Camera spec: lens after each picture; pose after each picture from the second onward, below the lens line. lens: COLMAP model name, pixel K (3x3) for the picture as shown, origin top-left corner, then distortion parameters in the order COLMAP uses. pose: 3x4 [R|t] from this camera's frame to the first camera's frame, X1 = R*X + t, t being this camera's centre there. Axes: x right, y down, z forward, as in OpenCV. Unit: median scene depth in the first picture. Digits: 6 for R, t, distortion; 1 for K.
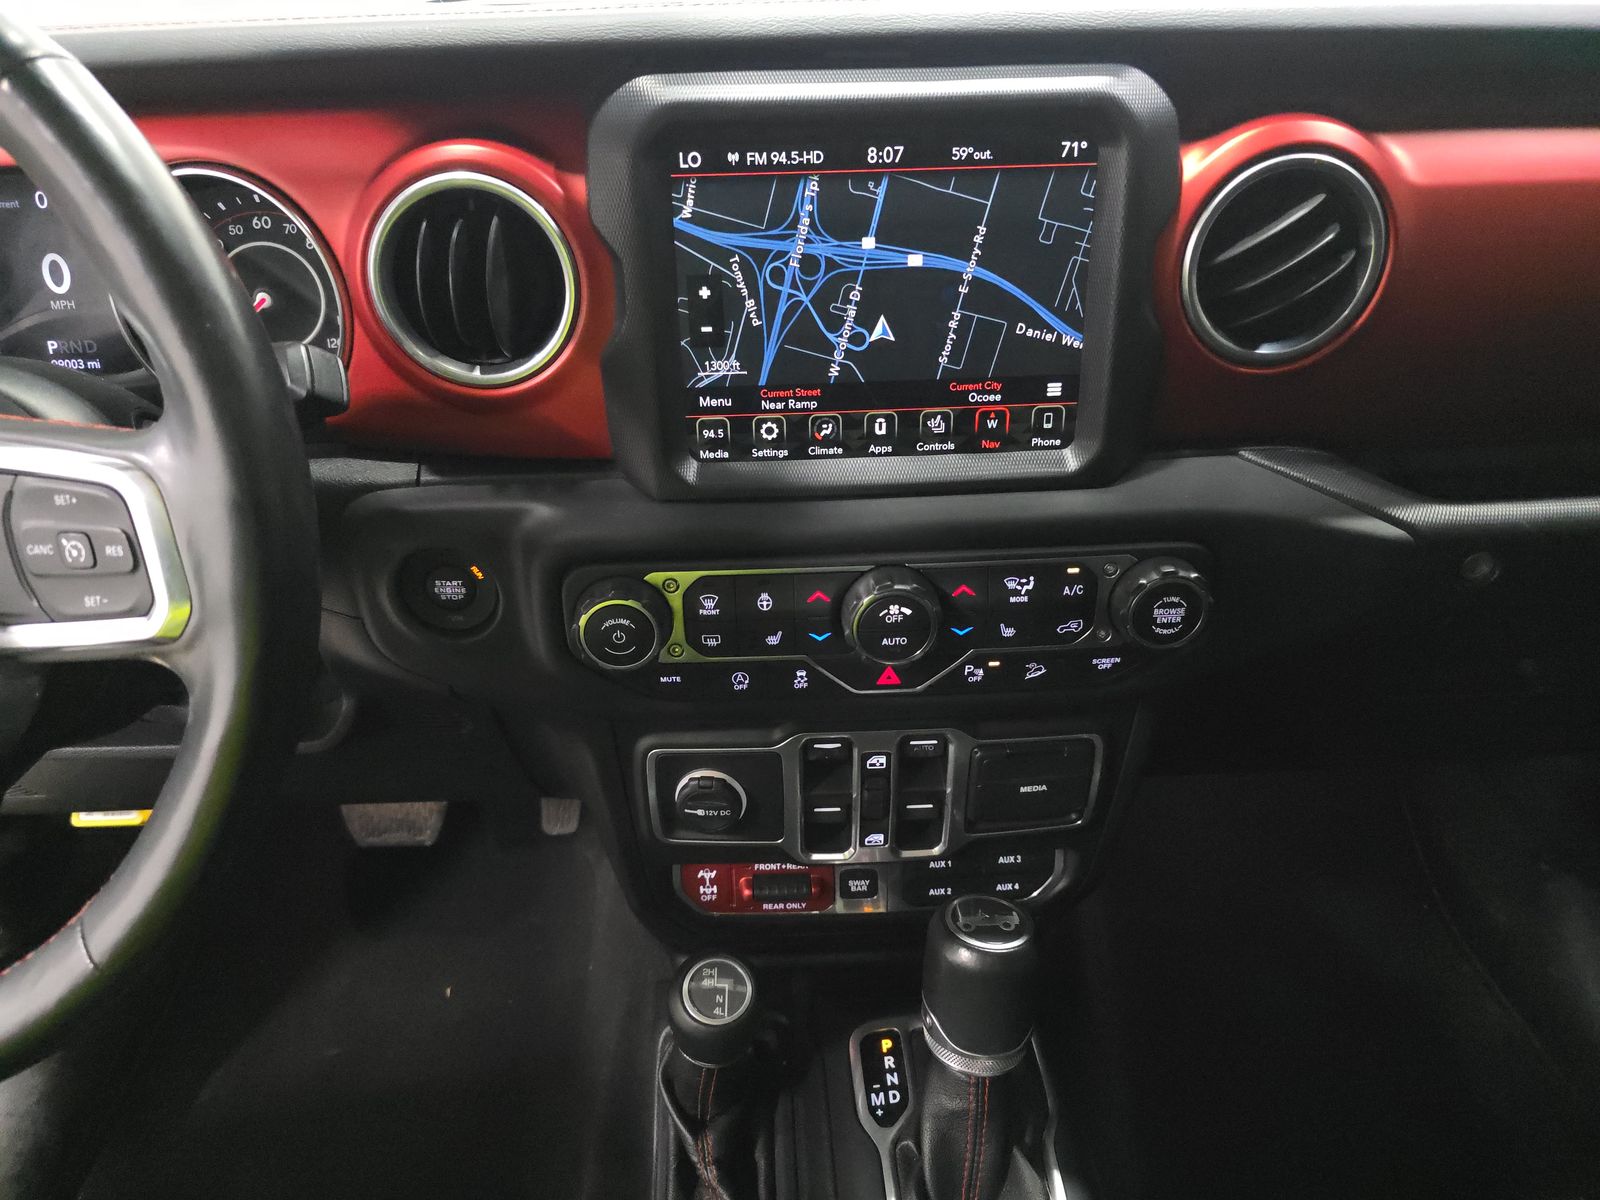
lens RADIAL K [[913.2, 0, 800.0], [0, 913.2, 600.0], [0, 0, 1]] dist [0.042447, -0.001659]
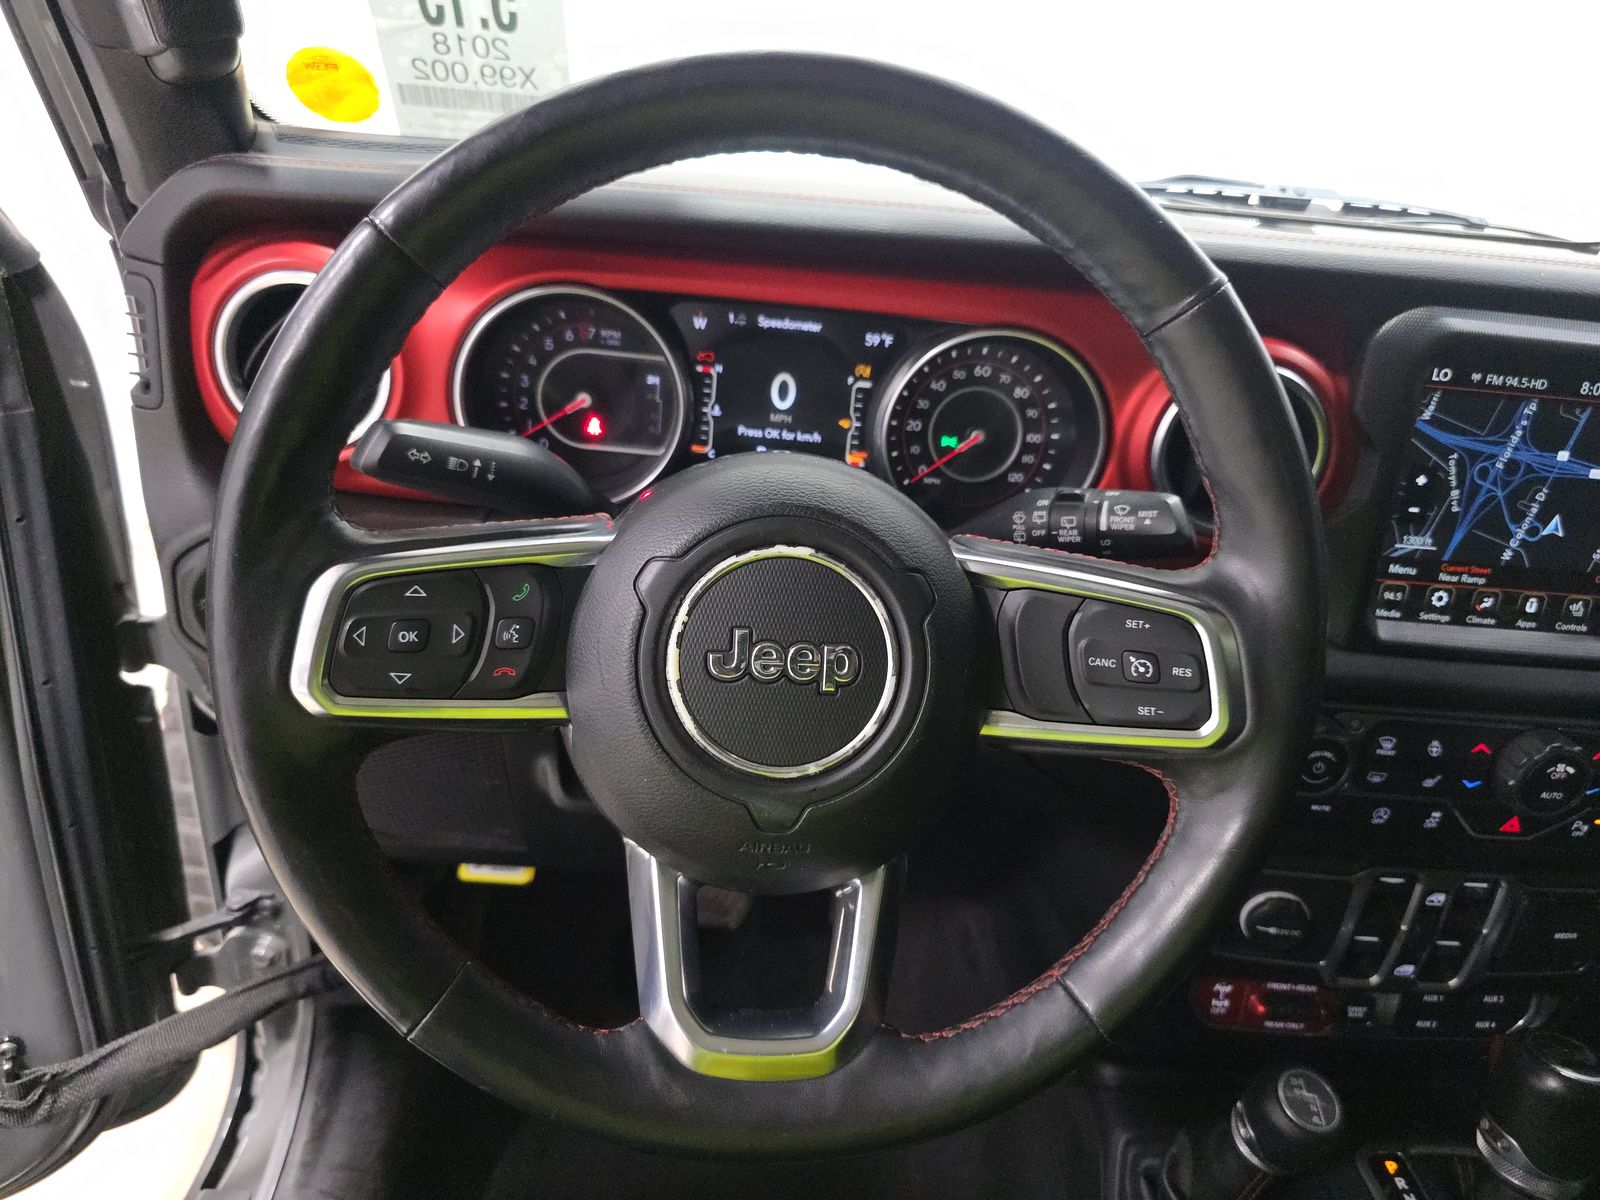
lens RADIAL K [[913.2, 0, 800.0], [0, 913.2, 600.0], [0, 0, 1]] dist [0.042447, -0.001659]
pose [[0.990151, 0.107752, 0.089391, -0.957050], [-0.098019, 0.989423, -0.106930, 0.021218], [-0.099968, 0.097114, 0.990240, -0.081293]]
